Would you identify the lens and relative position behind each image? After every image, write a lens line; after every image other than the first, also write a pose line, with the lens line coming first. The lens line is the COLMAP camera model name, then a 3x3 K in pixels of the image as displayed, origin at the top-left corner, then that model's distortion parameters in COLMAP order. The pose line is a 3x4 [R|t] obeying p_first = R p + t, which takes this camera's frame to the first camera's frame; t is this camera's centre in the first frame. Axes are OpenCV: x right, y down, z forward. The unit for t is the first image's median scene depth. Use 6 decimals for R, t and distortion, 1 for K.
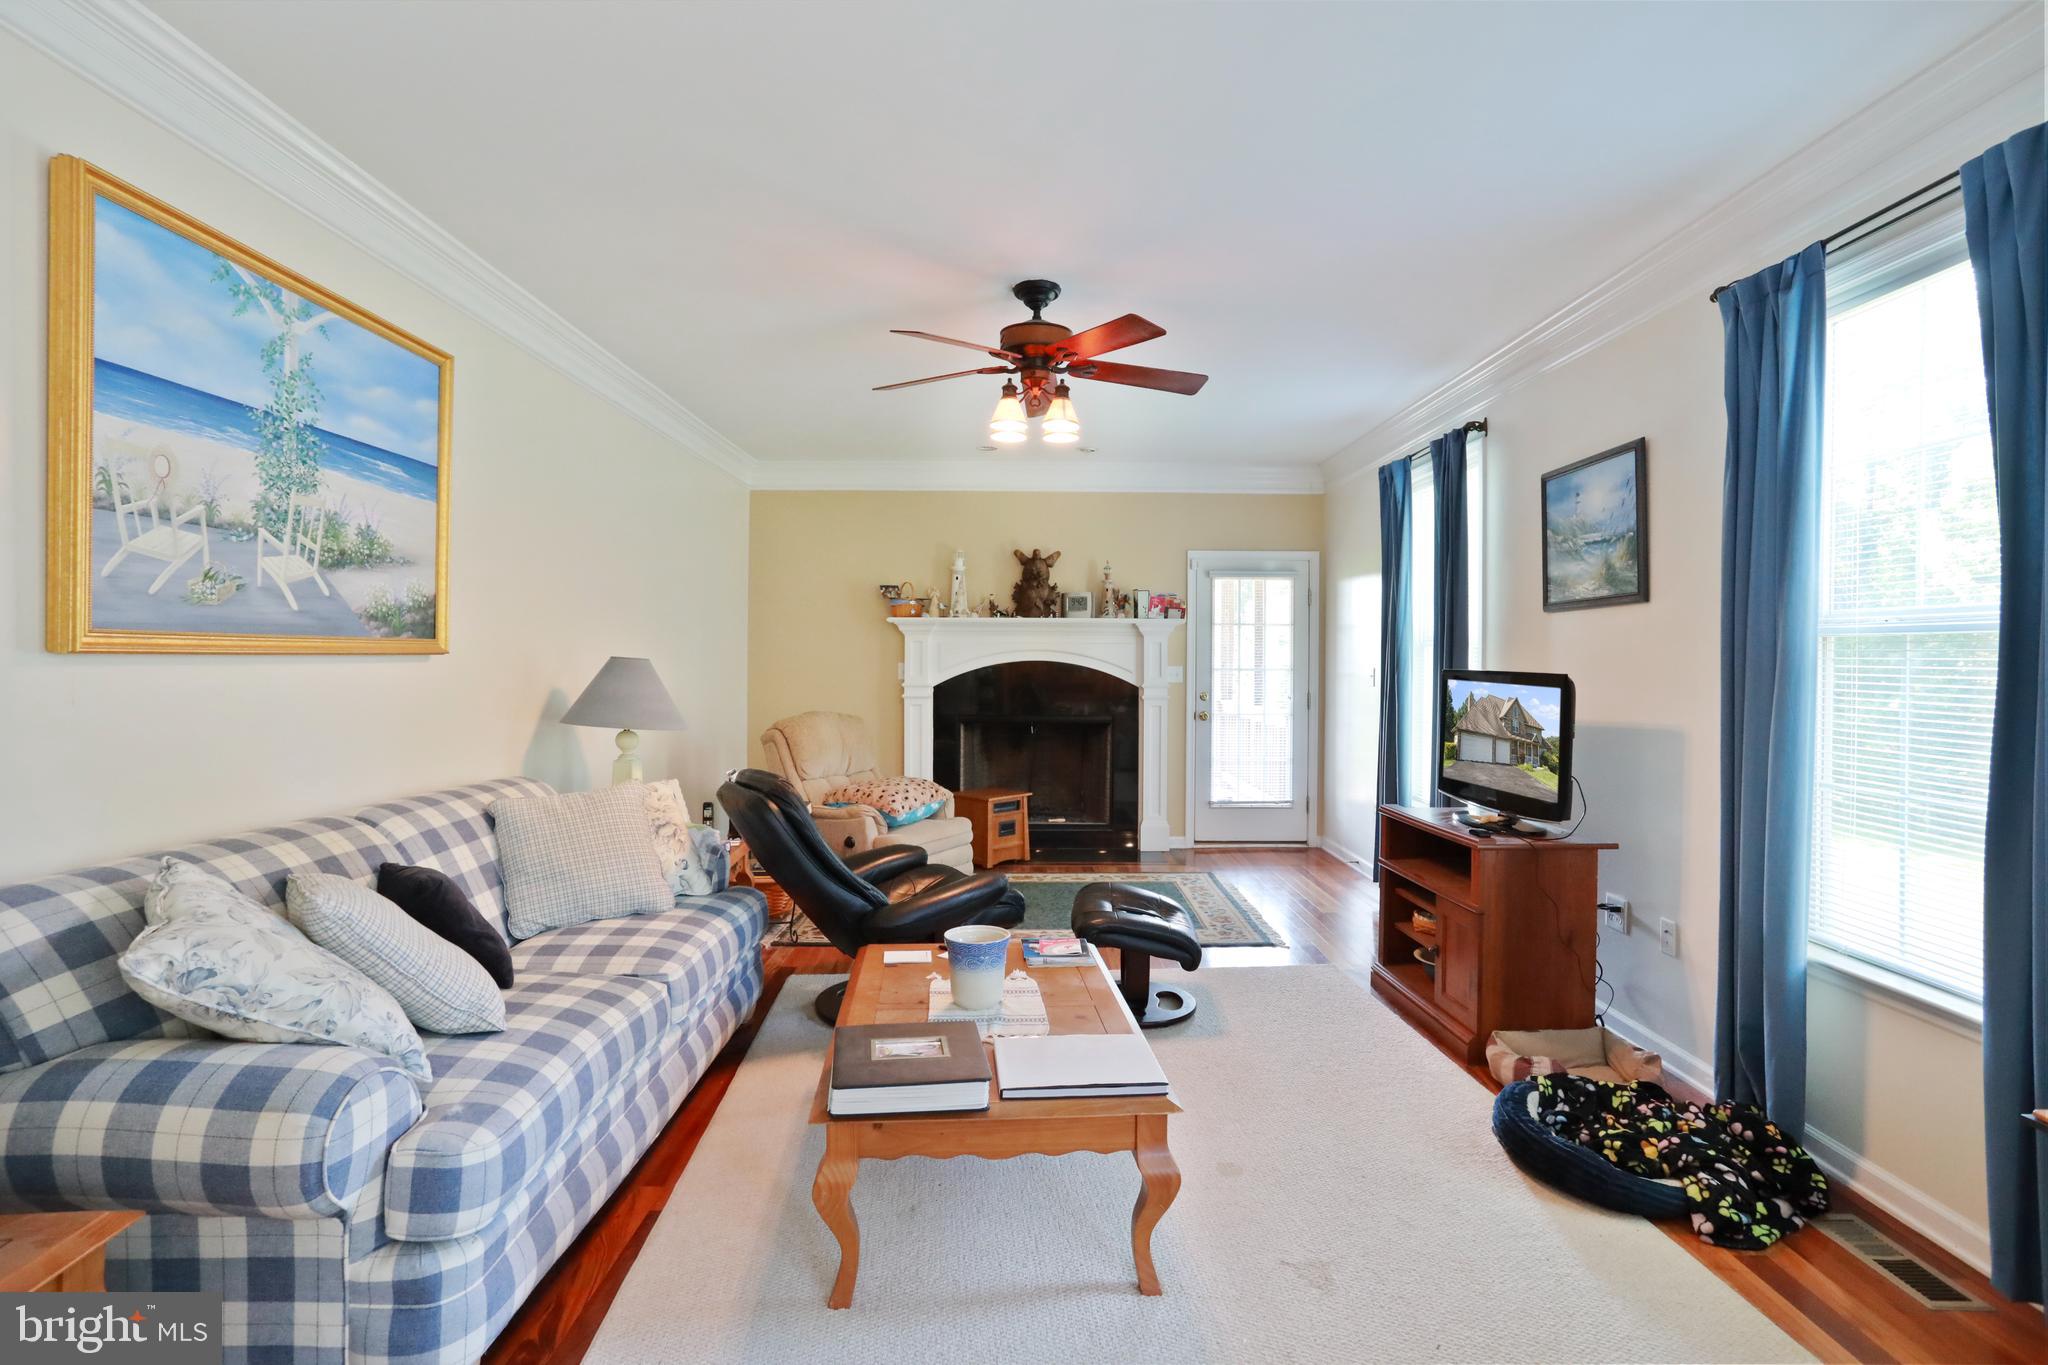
lens RADIAL K [[997.1, 0, 1028.1], [0, 997.1, 660.3], [0, 0, 1]] dist [-0.054559, 0.021772]
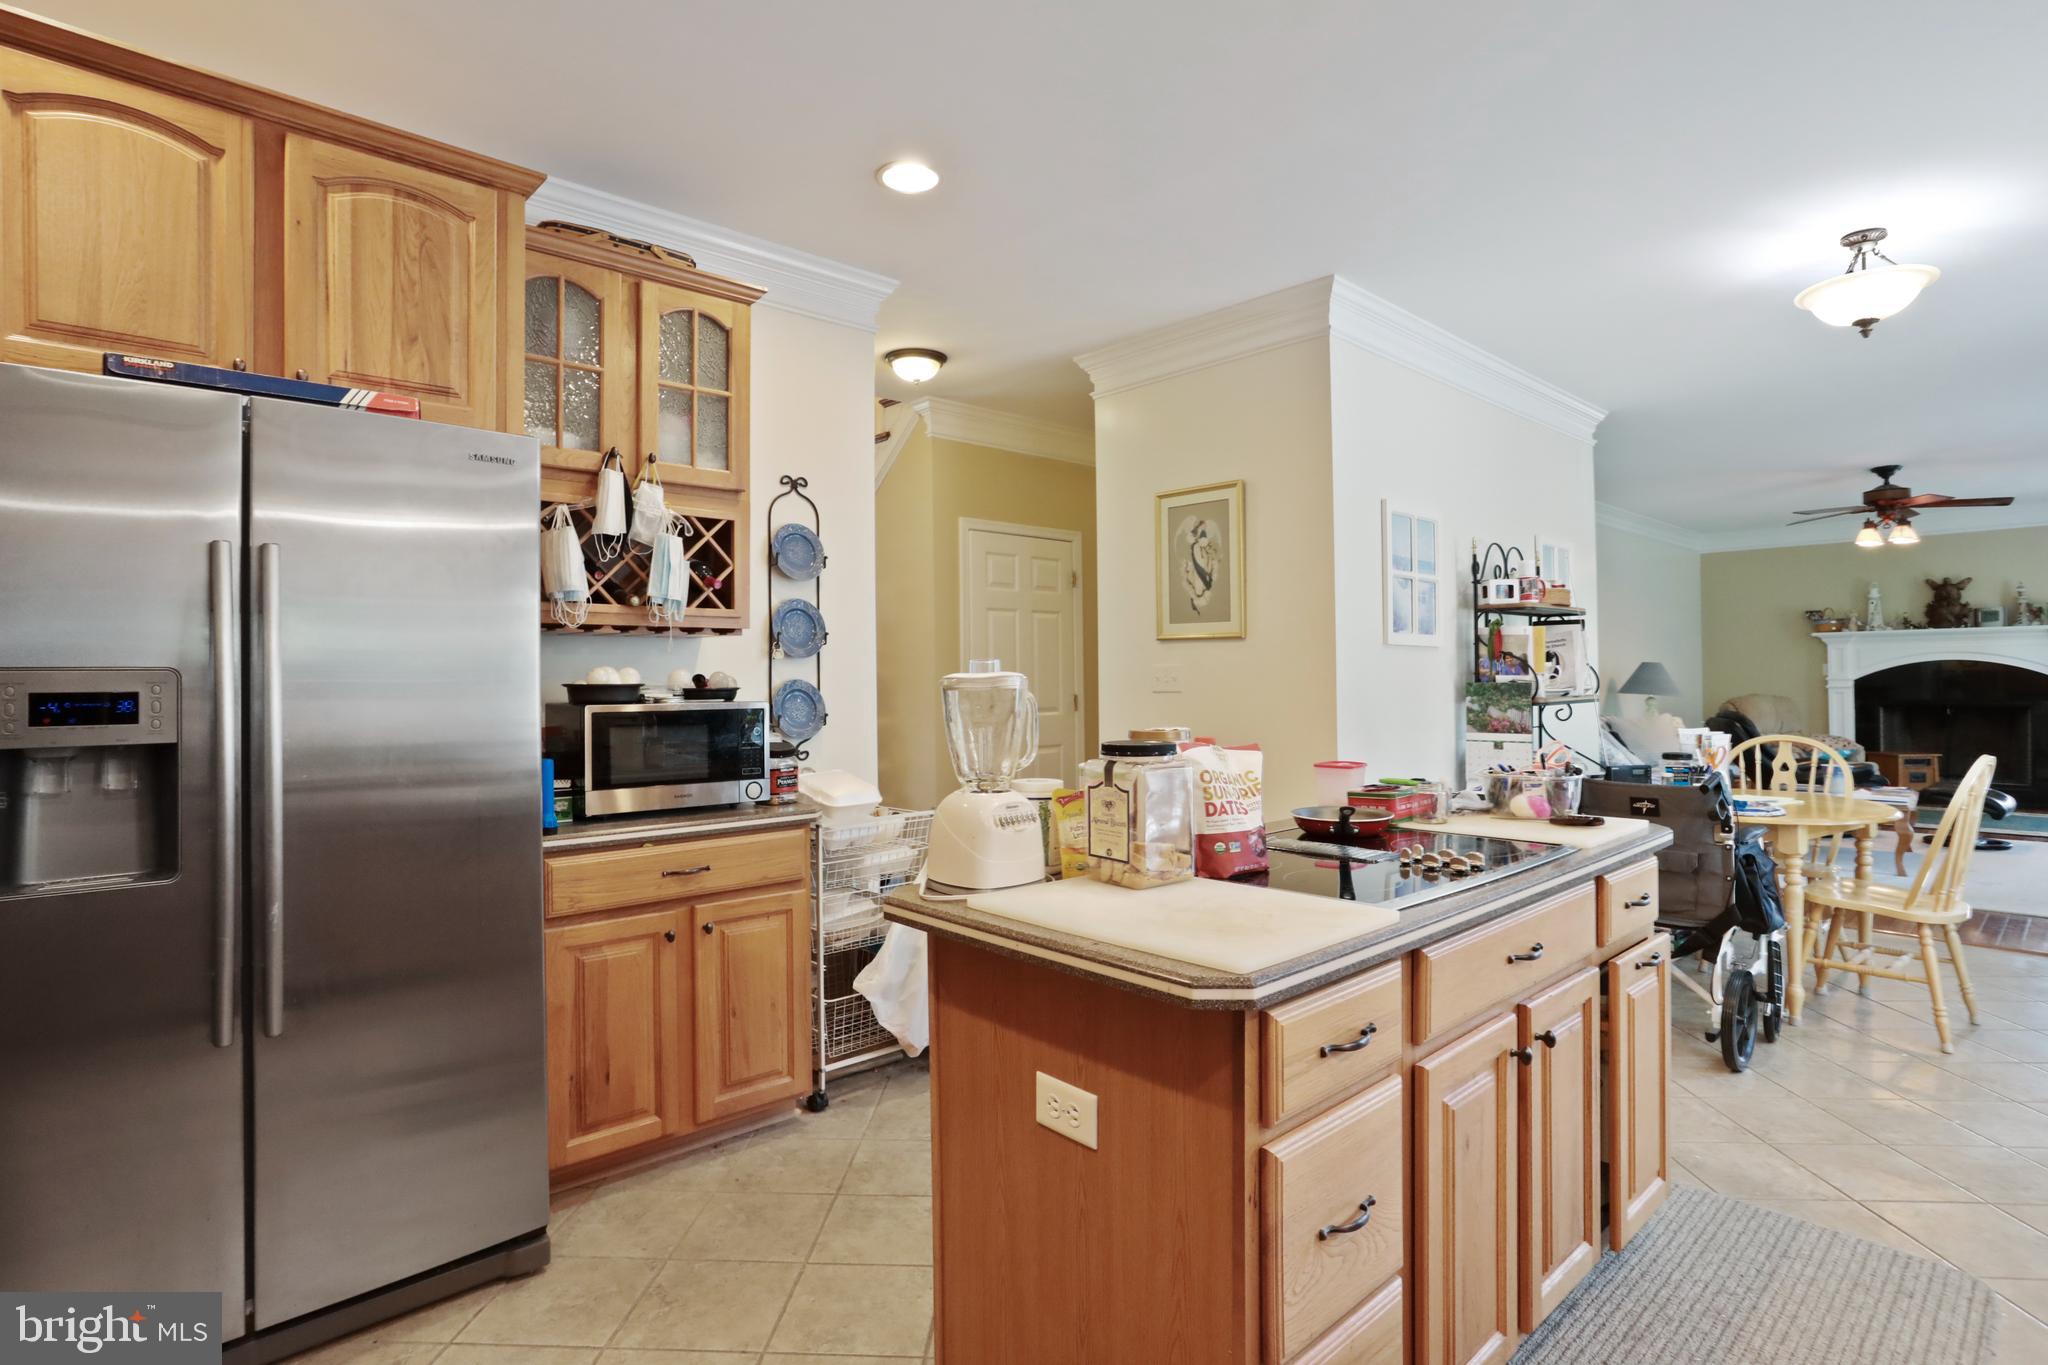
lens RADIAL K [[997.1, 0, 1028.1], [0, 997.1, 660.3], [0, 0, 1]] dist [-0.054559, 0.021772]
pose [[0.663740, -0.023765, -0.747586, 0.362700], [0.013600, 0.999713, -0.019706, 0.021983], [0.747840, 0.002913, 0.663873, -1.836855]]
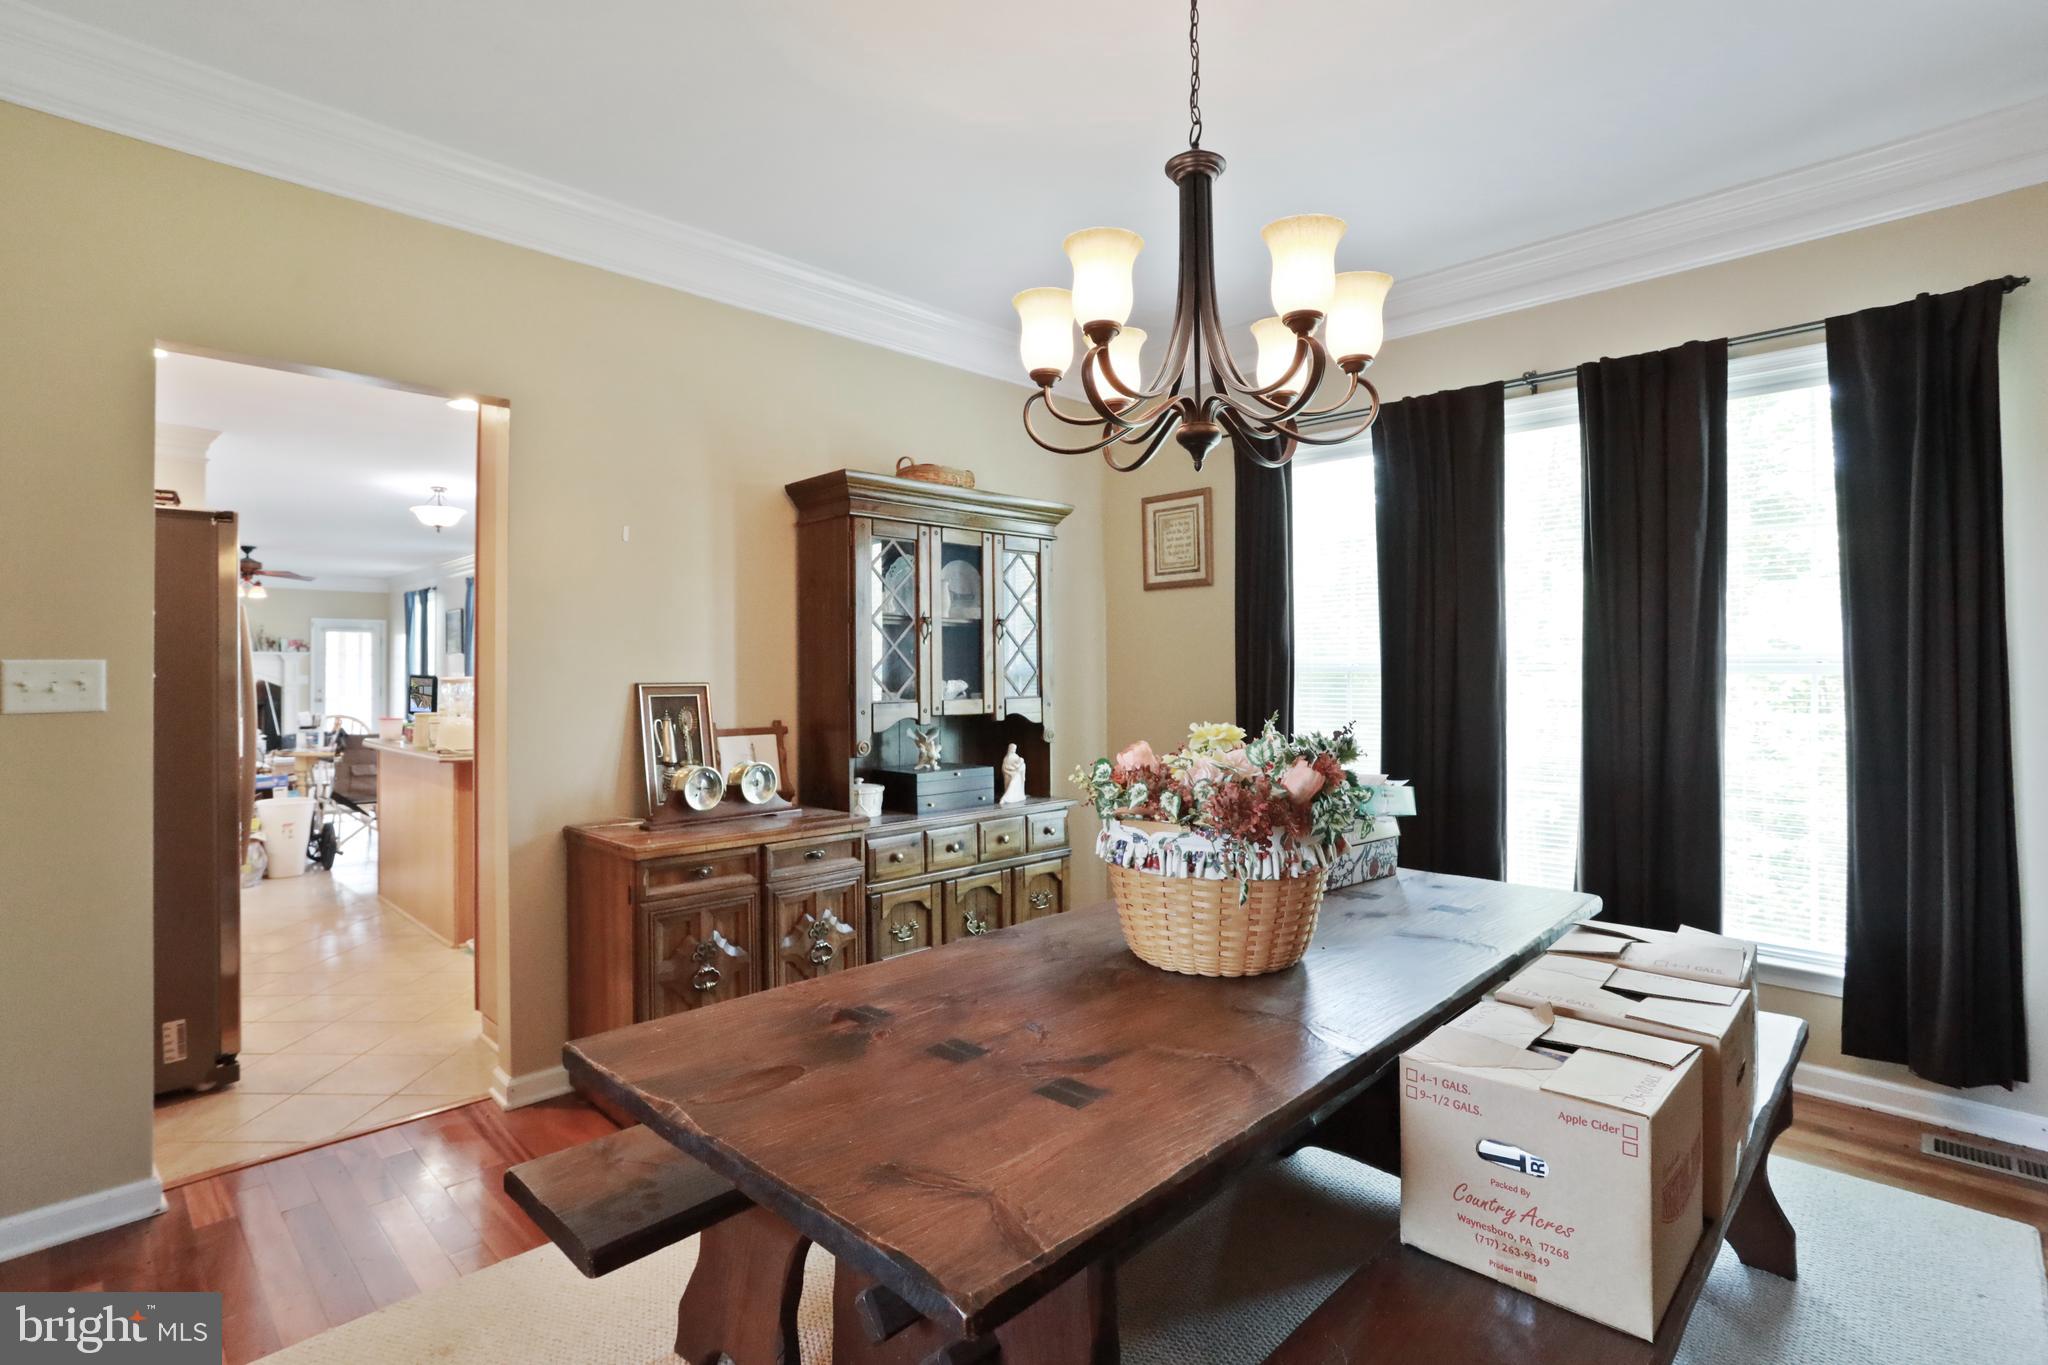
lens RADIAL K [[997.1, 0, 1028.1], [0, 997.1, 660.3], [0, 0, 1]] dist [-0.054559, 0.021772]
pose [[0.708282, 0.002895, 0.705924, -0.468541], [0.007606, 0.999902, -0.011732, 0.021898], [-0.705889, 0.013679, 0.708191, -3.278648]]
